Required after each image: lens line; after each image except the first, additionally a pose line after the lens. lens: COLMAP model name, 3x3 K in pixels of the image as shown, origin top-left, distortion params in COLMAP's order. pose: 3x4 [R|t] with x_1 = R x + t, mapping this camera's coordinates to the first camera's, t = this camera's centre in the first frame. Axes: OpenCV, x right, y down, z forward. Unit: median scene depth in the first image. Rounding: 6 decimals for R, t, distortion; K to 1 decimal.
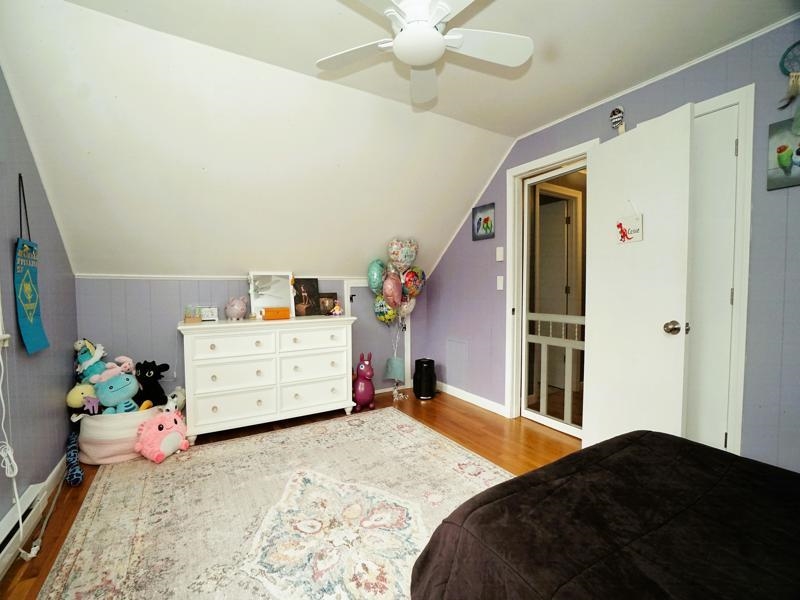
lens RADIAL K [[354.5, 0, 389.0], [0, 354.5, 303.9], [0, 0, 1]] dist [-0.052751, 0.010708]
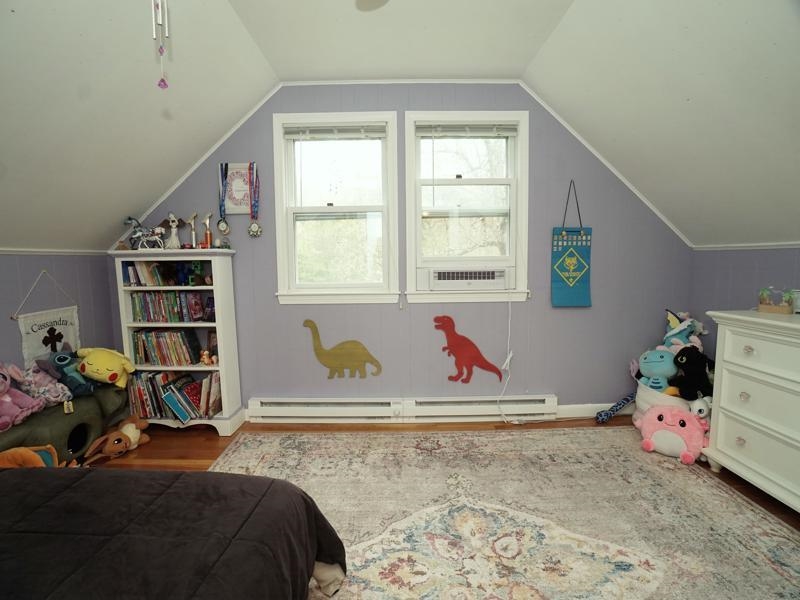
lens RADIAL K [[354.5, 0, 401.5], [0, 354.5, 299.7], [0, 0, 1]] dist [-0.052751, 0.010708]
pose [[-0.488576, 0.097903, -0.867012, 0.568840], [-0.029514, 0.991262, 0.128565, -0.056656], [0.872022, 0.088402, -0.481417, 1.130651]]
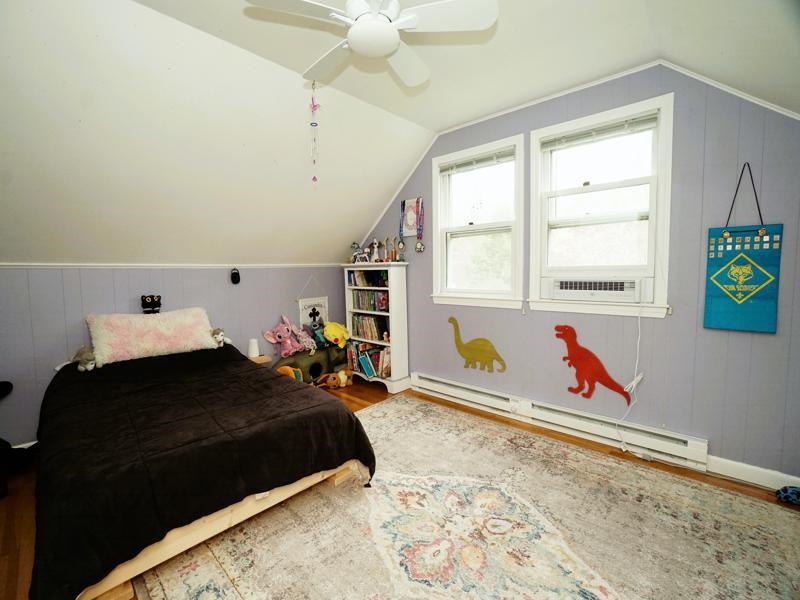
lens RADIAL K [[354.5, 0, 400.1], [0, 354.5, 302.1], [0, 0, 1]] dist [-0.052751, 0.010708]
pose [[-0.953814, 0.044018, -0.297156, 0.286666], [0.004182, 0.991056, 0.133383, -0.098787], [0.300370, 0.125980, -0.945467, 1.749614]]
